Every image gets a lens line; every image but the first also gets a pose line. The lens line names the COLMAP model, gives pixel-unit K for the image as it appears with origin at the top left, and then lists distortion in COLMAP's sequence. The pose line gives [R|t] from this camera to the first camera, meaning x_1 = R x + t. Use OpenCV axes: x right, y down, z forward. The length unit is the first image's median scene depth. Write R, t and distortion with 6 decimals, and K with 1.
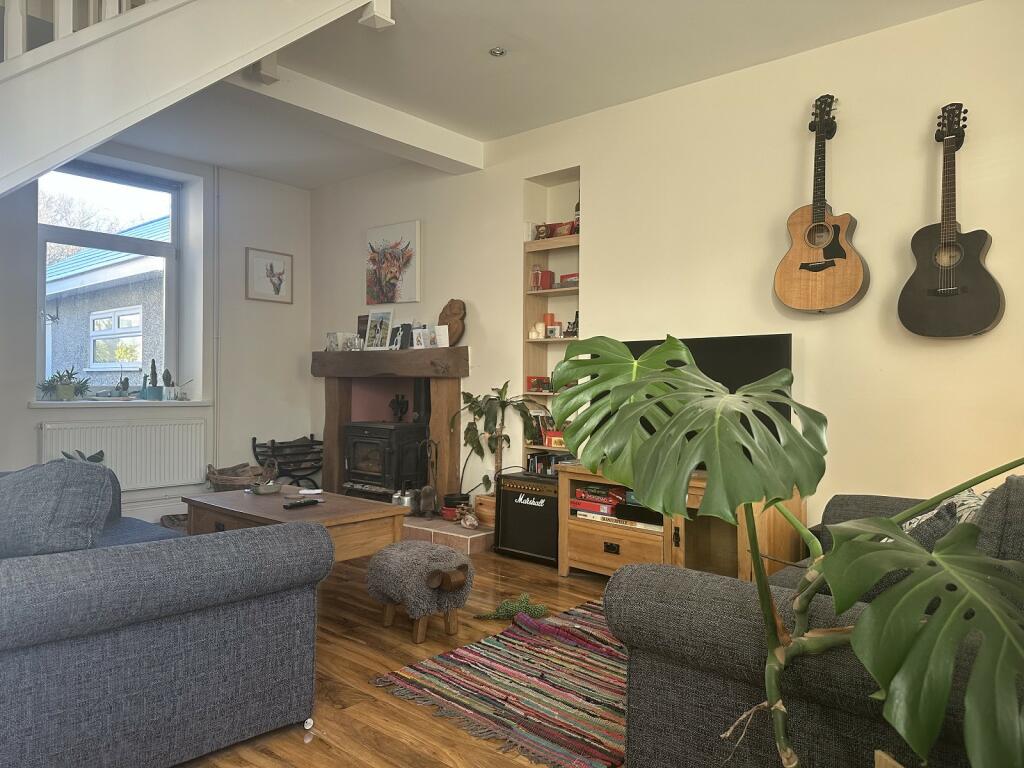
lens RADIAL K [[720.3, 0, 512.0], [0, 720.3, 381.8], [0, 0, 1]] dist [0.066696, -0.000226]
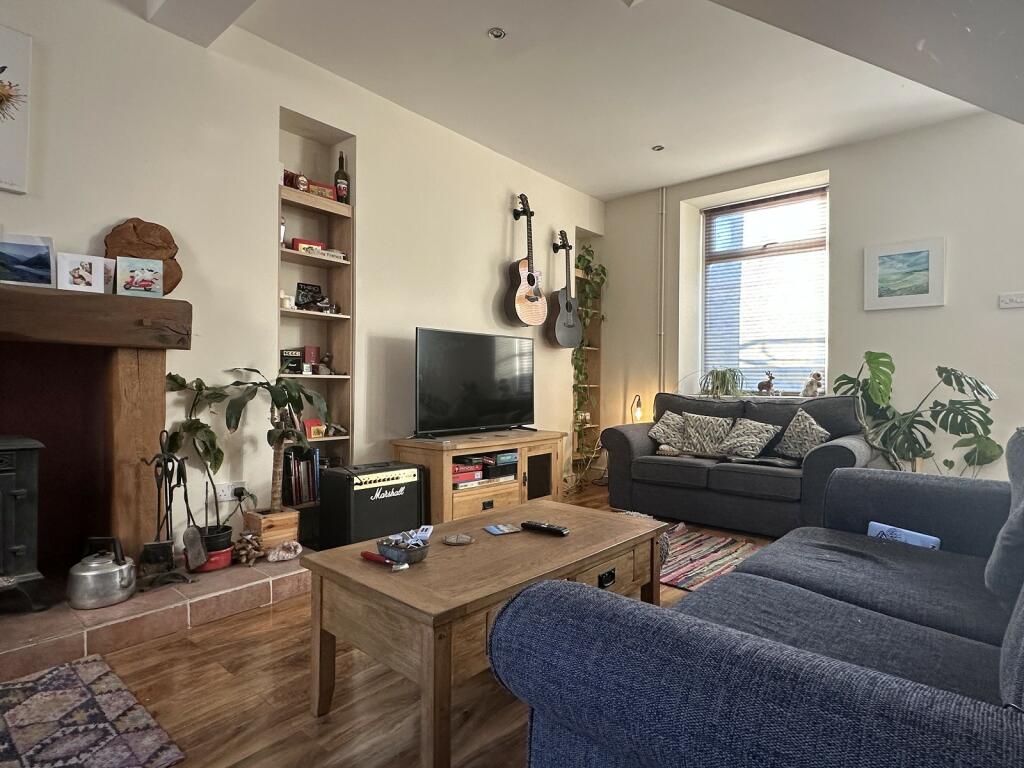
lens RADIAL K [[571.2, 0, 511.5], [0, 571.2, 386.3], [0, 0, 1]] dist [0.031669, -0.000006]
pose [[-0.026253, -0.017783, 0.999497, -0.810540], [-0.014931, 0.999737, 0.017395, 0.016717], [-0.999544, -0.014467, -0.026511, 0.995993]]
